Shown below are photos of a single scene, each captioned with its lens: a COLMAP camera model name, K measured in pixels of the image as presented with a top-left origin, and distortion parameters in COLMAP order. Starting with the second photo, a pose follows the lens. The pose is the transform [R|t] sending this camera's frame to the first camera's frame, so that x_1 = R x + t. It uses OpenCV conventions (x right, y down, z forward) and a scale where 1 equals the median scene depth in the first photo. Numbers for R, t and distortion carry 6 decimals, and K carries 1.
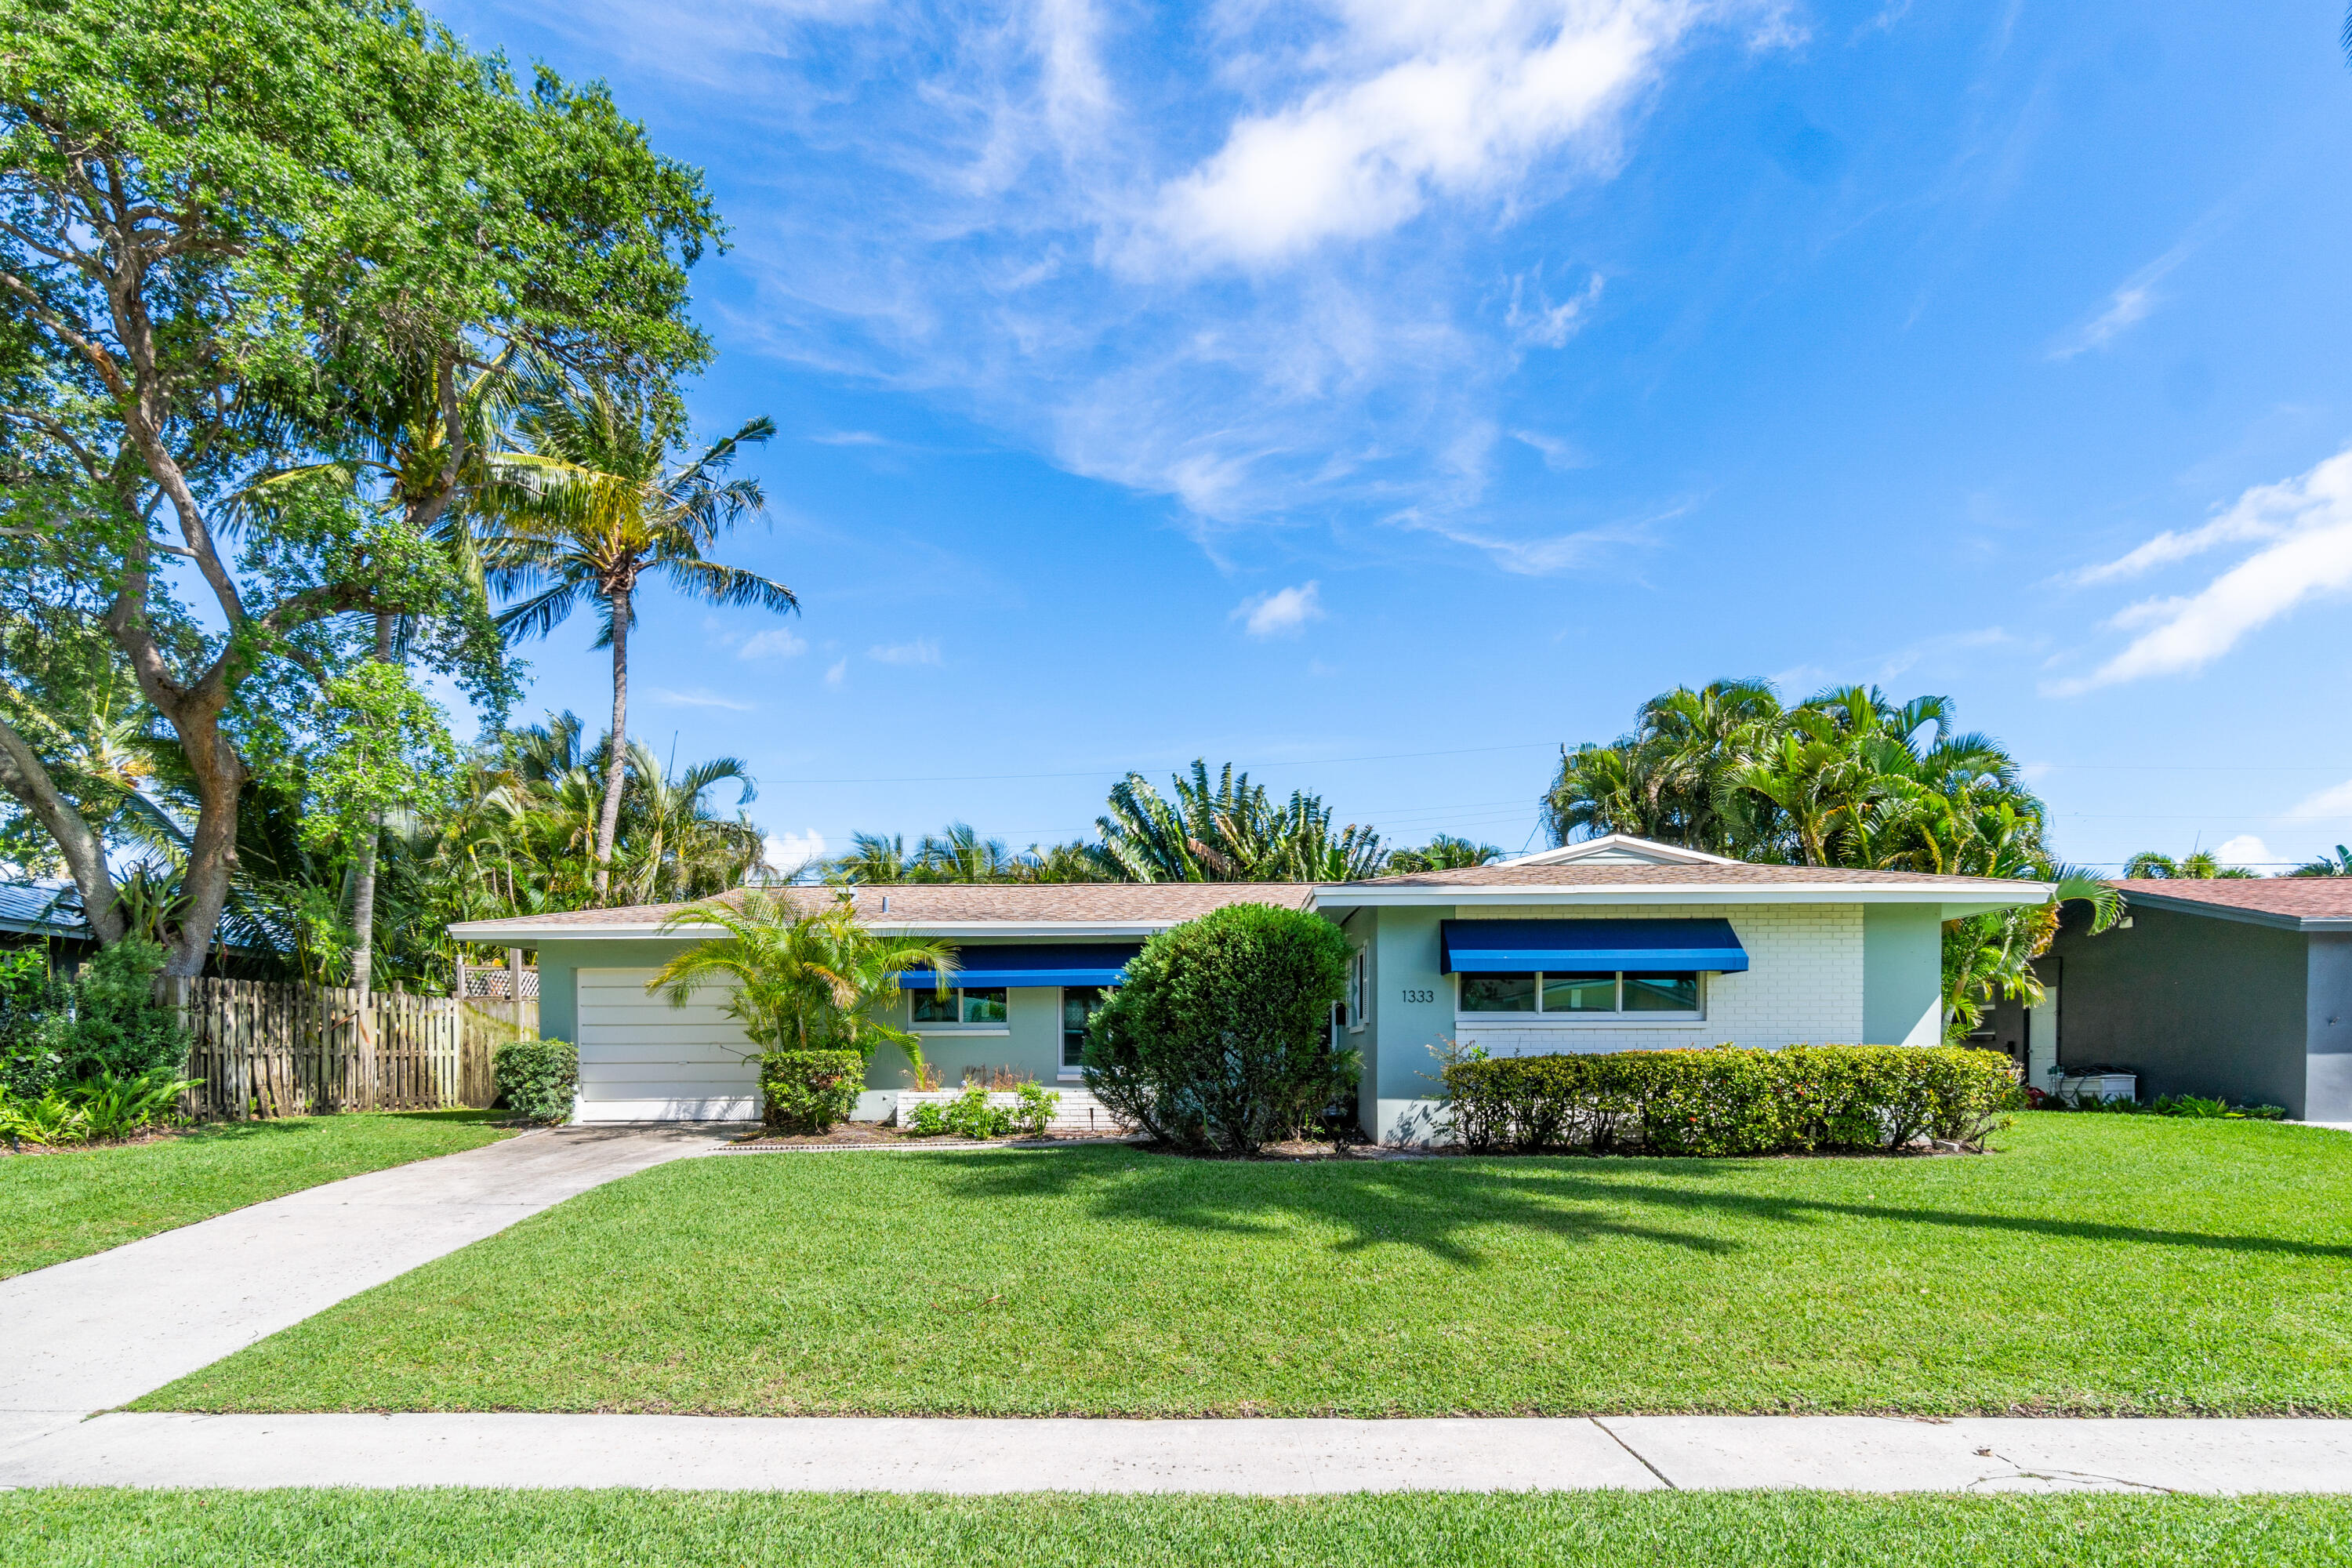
lens RADIAL K [[1216.9, 0, 1176.0], [0, 1216.9, 784.0], [0, 0, 1]] dist [-0.004474, 0.000662]
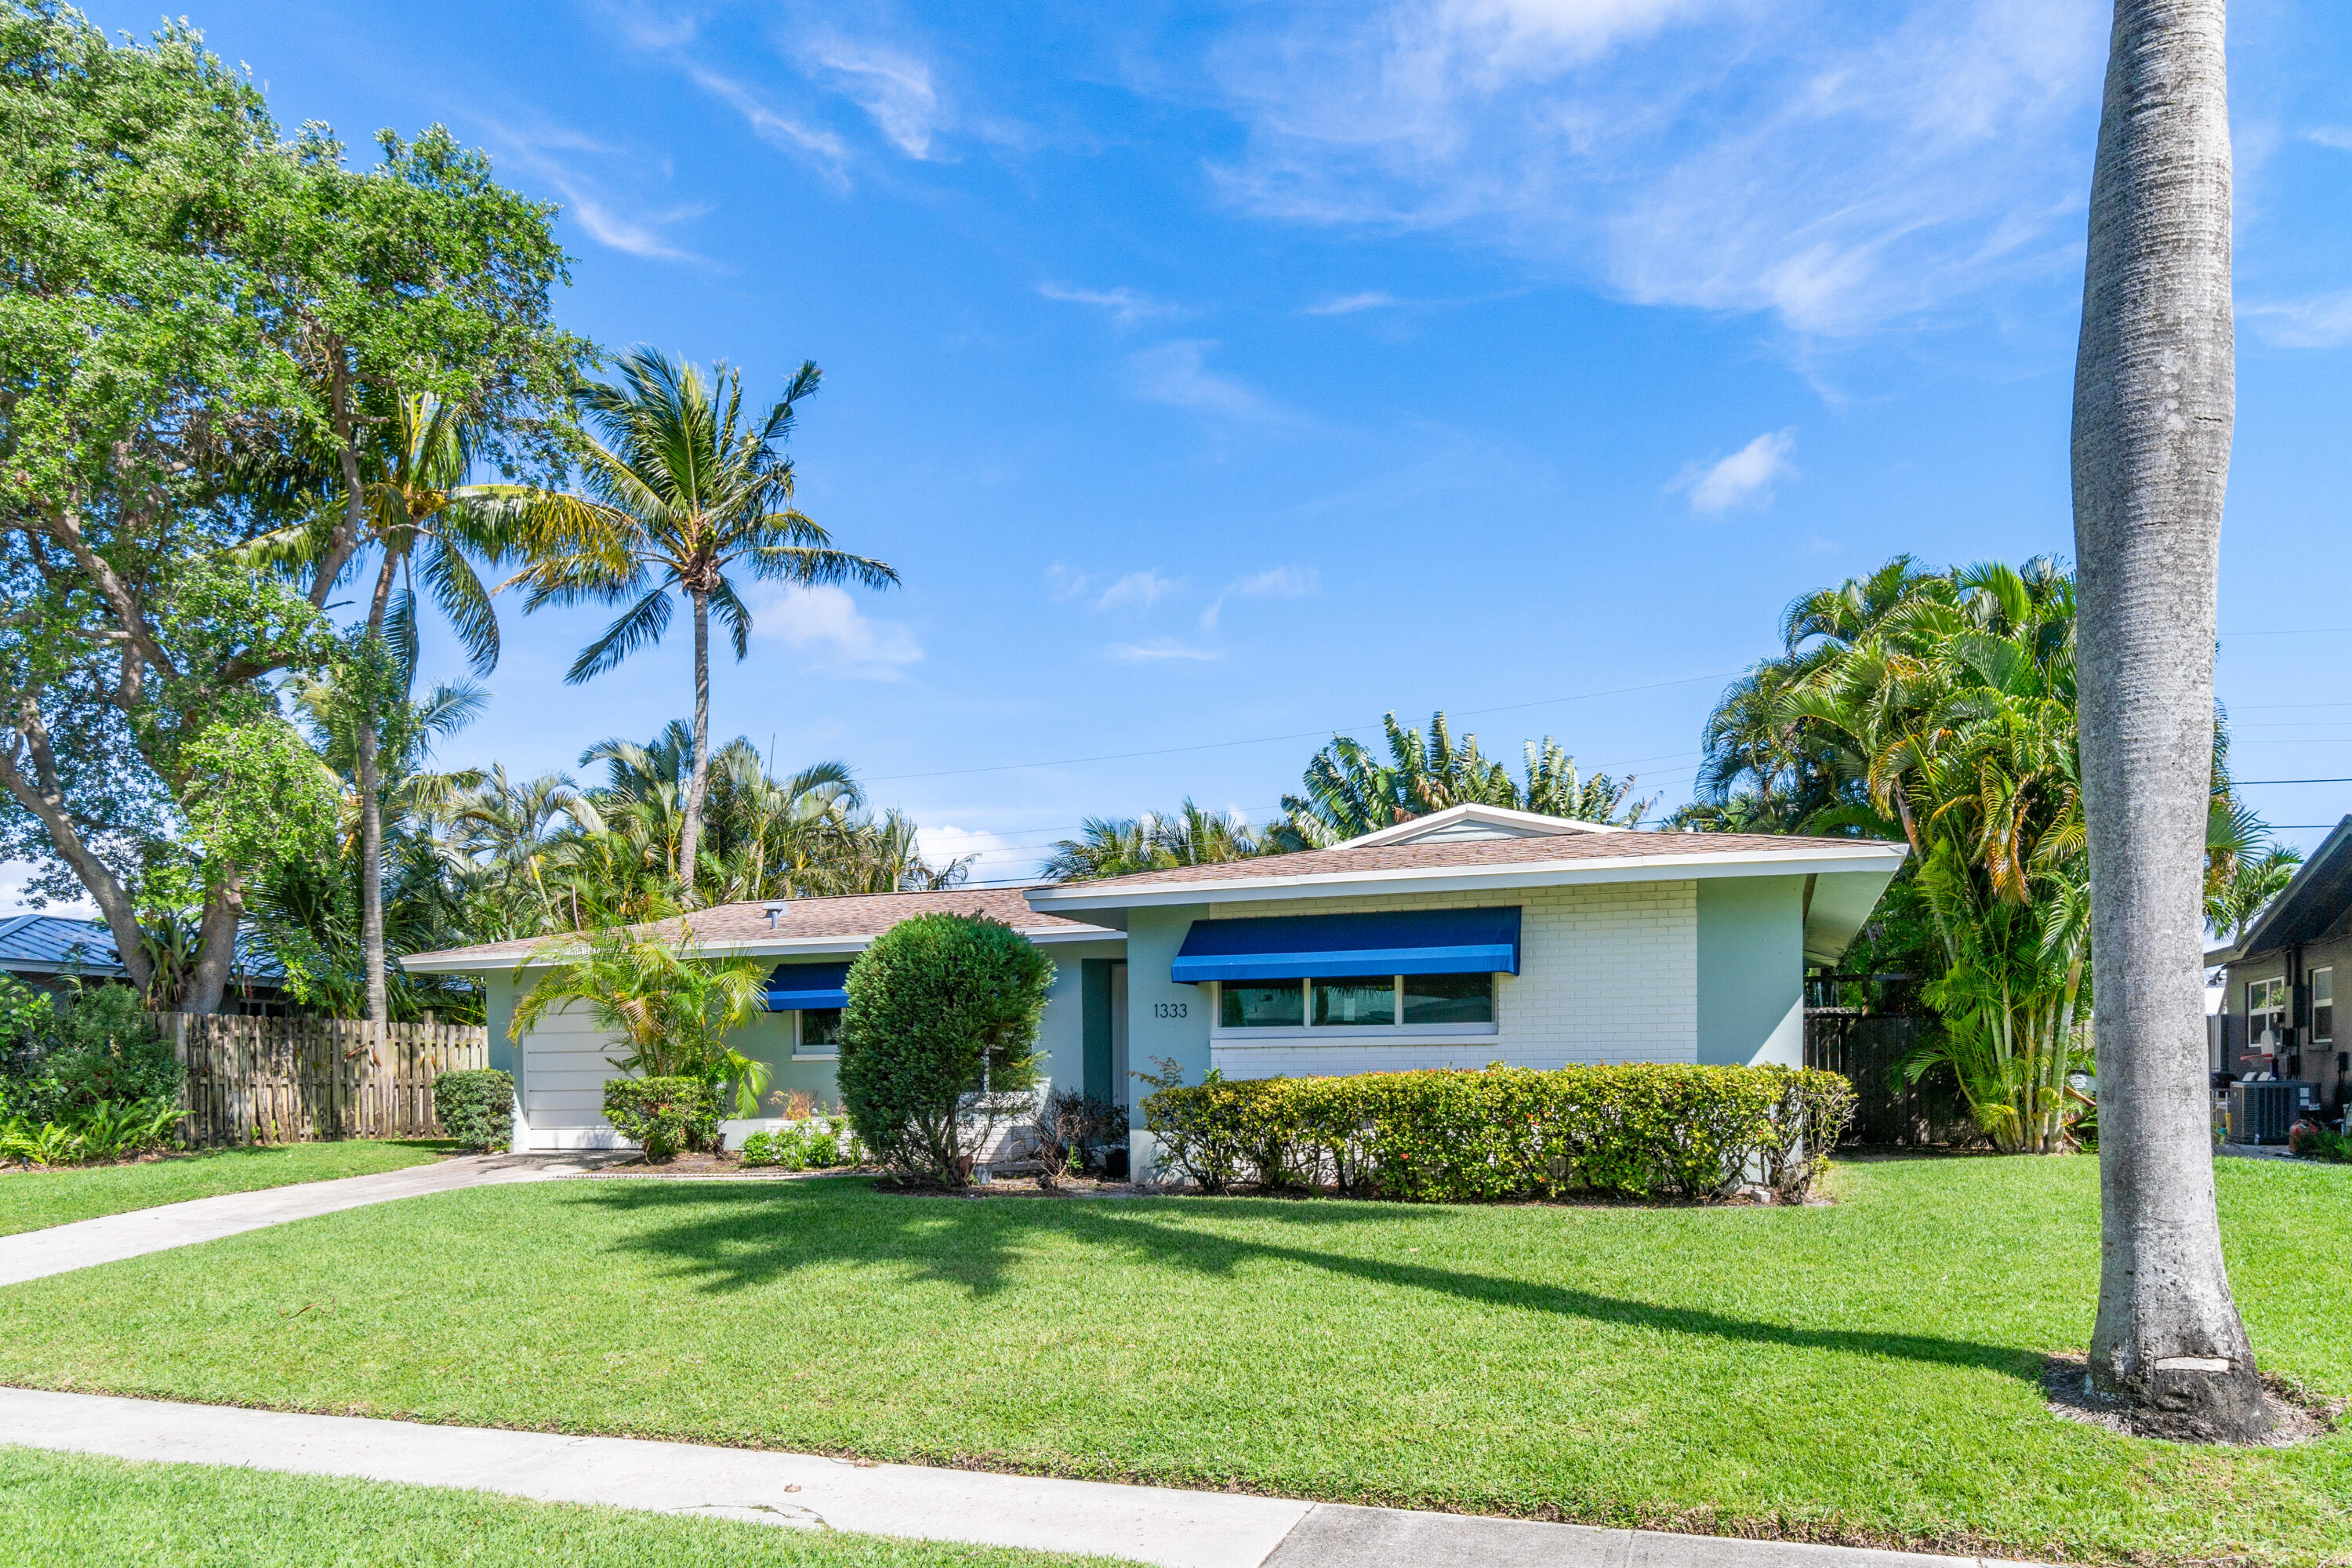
lens RADIAL K [[1542.2, 0, 1176.0], [0, 1542.2, 784.0], [0, 0, 1]] dist [0.005211, -0.005241]
pose [[0.943678, -0.067277, -0.323954, 0.519707], [0.077560, 0.996808, 0.018919, -0.004699], [0.321647, -0.042980, 0.945884, -0.018296]]
